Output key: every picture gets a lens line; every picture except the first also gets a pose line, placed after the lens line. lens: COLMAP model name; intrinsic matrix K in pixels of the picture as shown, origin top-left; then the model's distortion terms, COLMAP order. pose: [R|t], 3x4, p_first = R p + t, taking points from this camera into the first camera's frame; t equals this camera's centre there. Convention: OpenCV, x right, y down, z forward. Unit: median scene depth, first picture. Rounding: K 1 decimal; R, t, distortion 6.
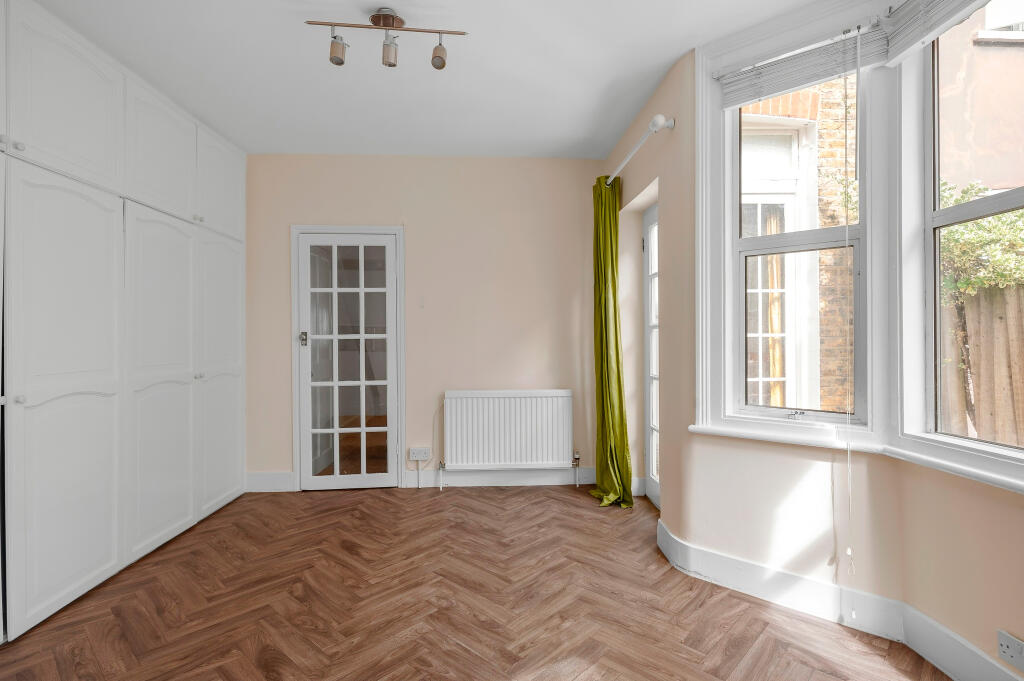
lens RADIAL K [[513.2, 0, 512.0], [0, 513.2, 340.5], [0, 0, 1]] dist [0.000426, 0.000002]
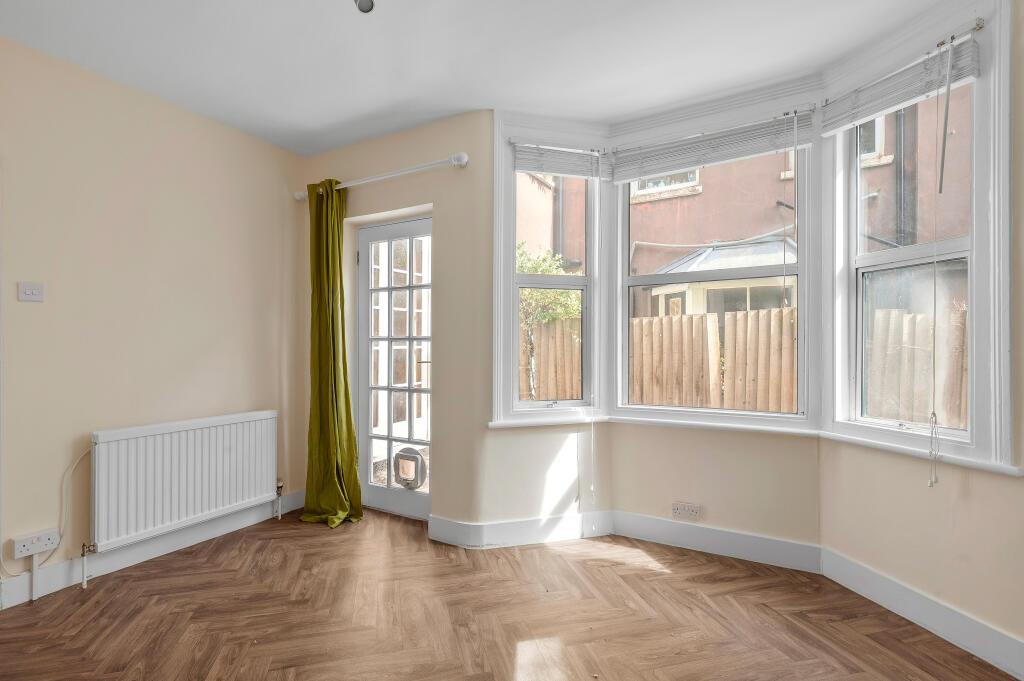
lens RADIAL K [[477.0, 0, 512.6], [0, 477.0, 353.4], [0, 0, 1]] dist [0.000731, 0.000189]
pose [[0.535109, -0.010334, 0.844720, -0.467992], [0.006016, 0.999946, 0.008422, -0.005379], [-0.844761, 0.000575, 0.535143, 0.297484]]
